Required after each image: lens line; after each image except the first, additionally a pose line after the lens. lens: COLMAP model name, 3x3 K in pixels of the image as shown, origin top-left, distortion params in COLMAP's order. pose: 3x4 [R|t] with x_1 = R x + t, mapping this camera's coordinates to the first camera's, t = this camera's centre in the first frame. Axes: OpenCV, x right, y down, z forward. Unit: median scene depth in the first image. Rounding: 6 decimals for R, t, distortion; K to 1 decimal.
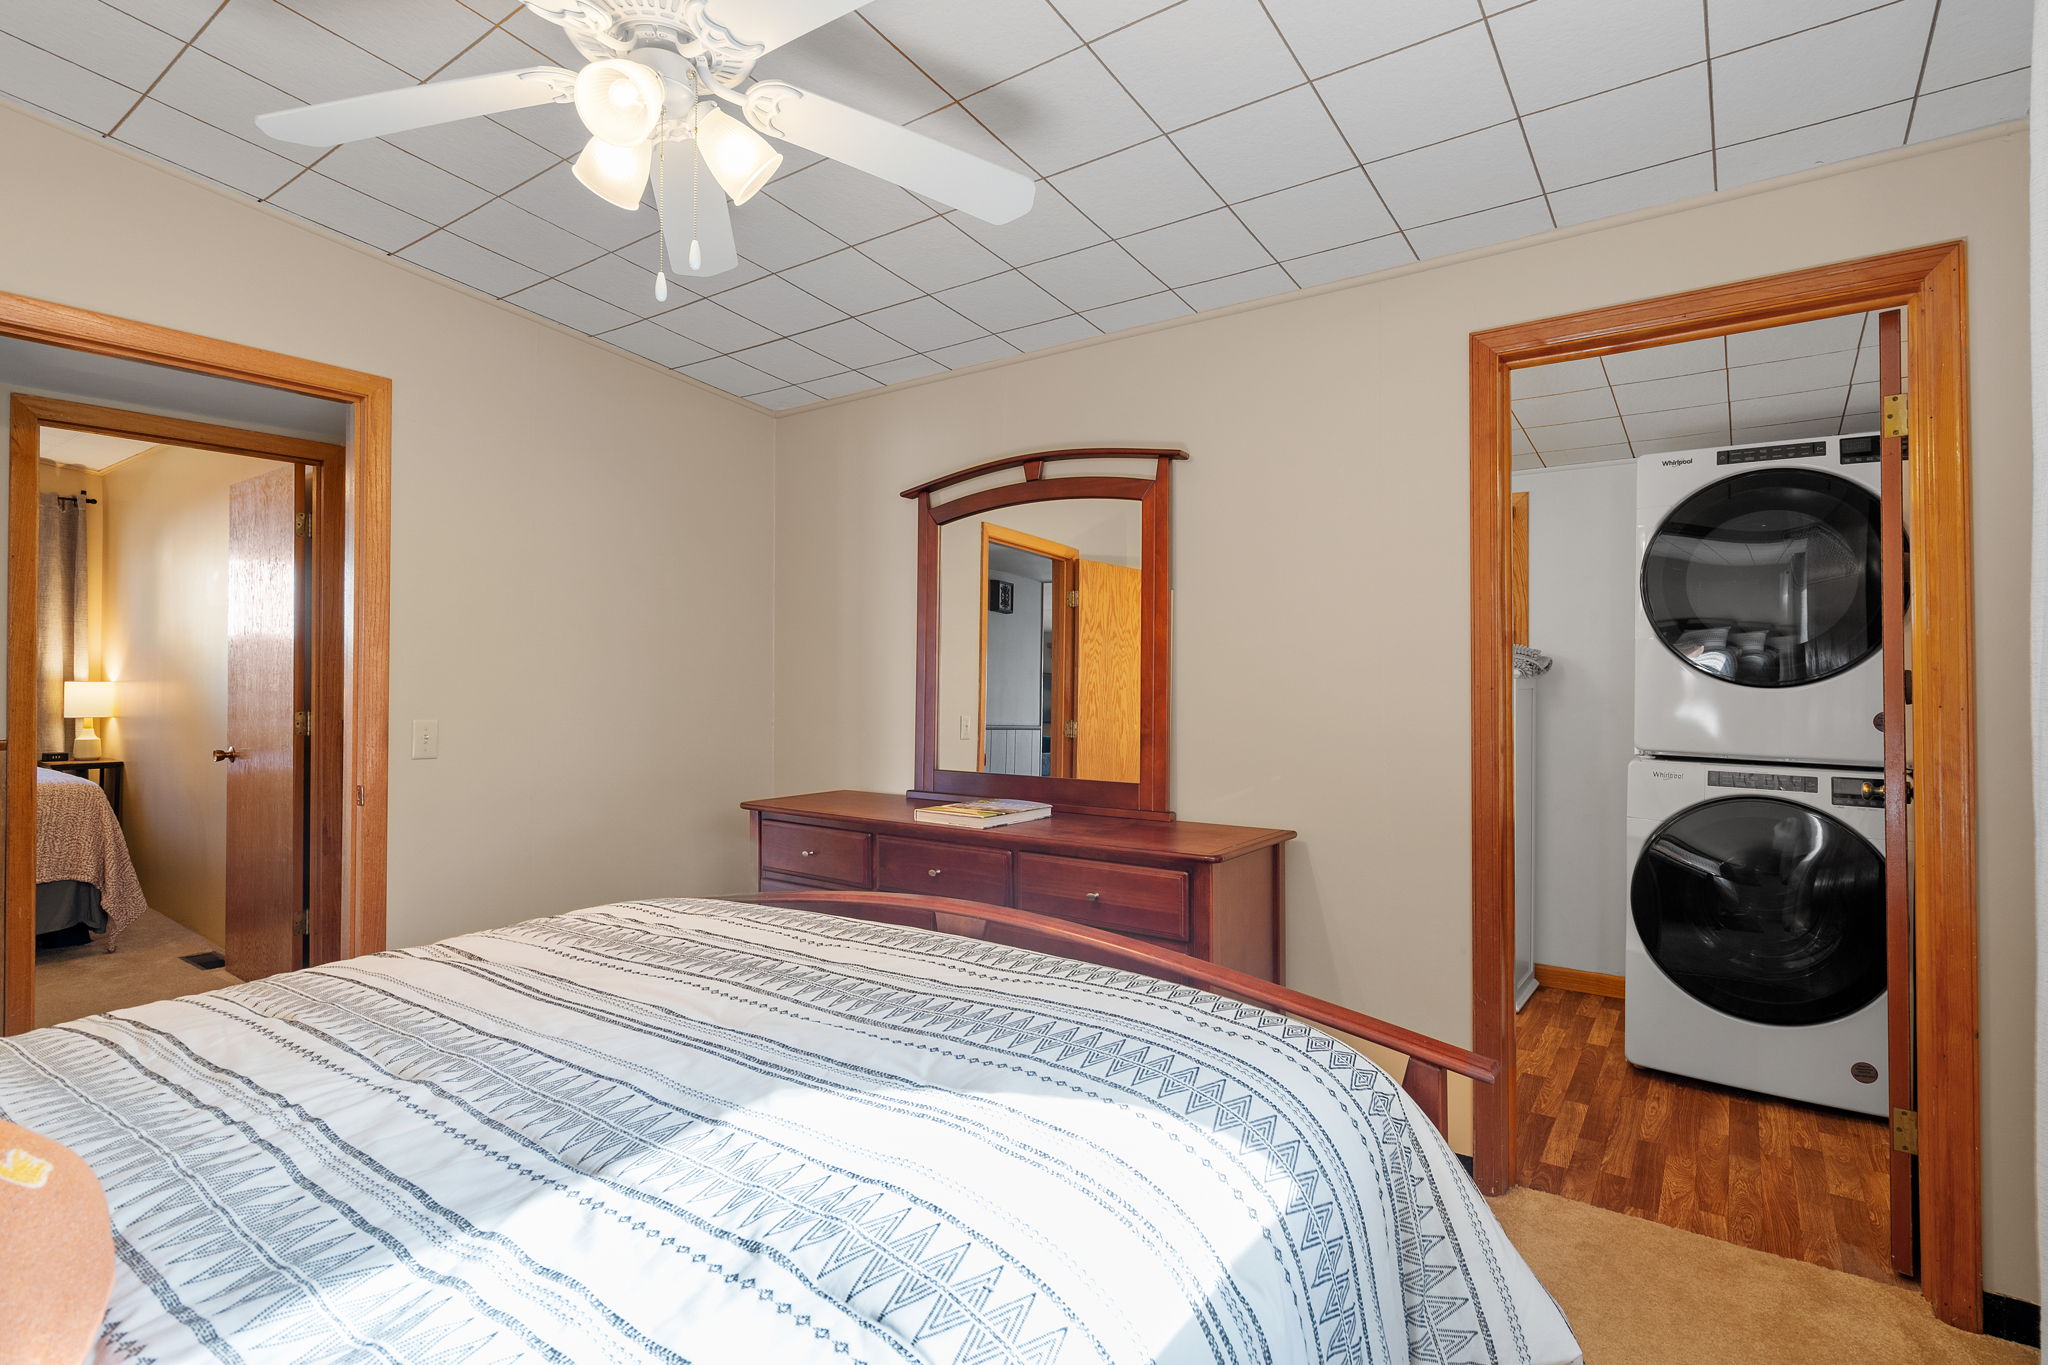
lens RADIAL K [[1003.0, 0, 1024.6], [0, 1003.0, 664.5], [0, 0, 1]] dist [0.001178, 0.000357]
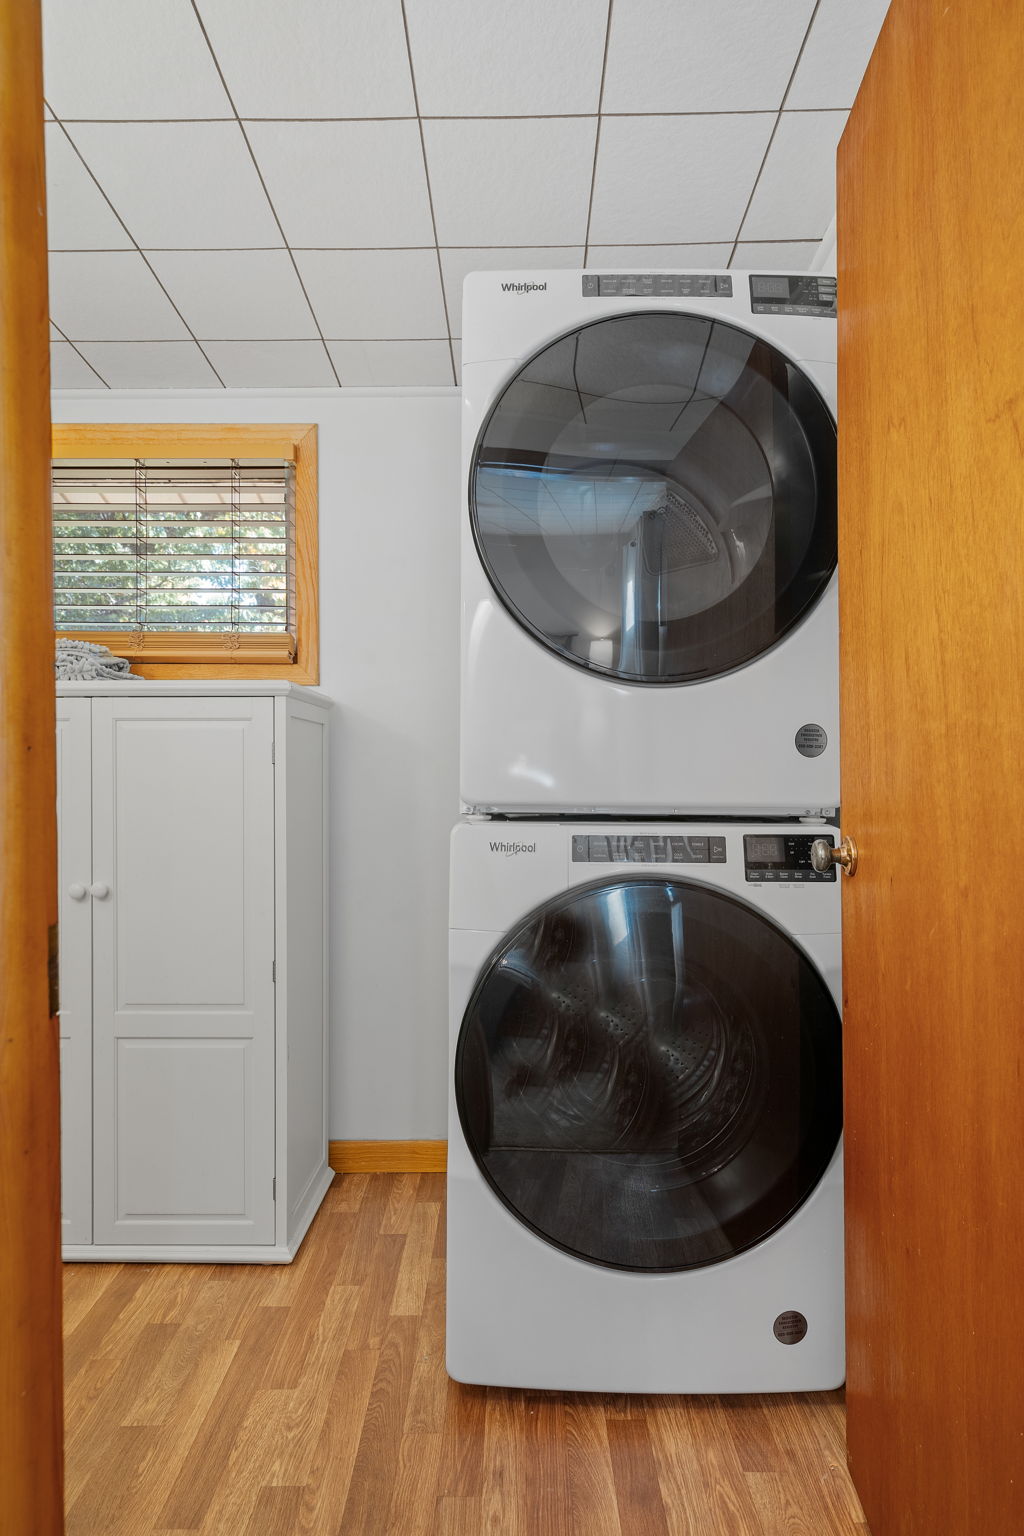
lens RADIAL K [[801.8, 0, 507.7], [0, 801.8, 767.7], [0, 0, 1]] dist [-0.000150, 0.000364]
pose [[0.817667, -0.002727, 0.575685, 0.387695], [0.002250, 0.999996, 0.001542, 0.066257], [-0.575688, 0.000035, 0.817670, 0.644496]]
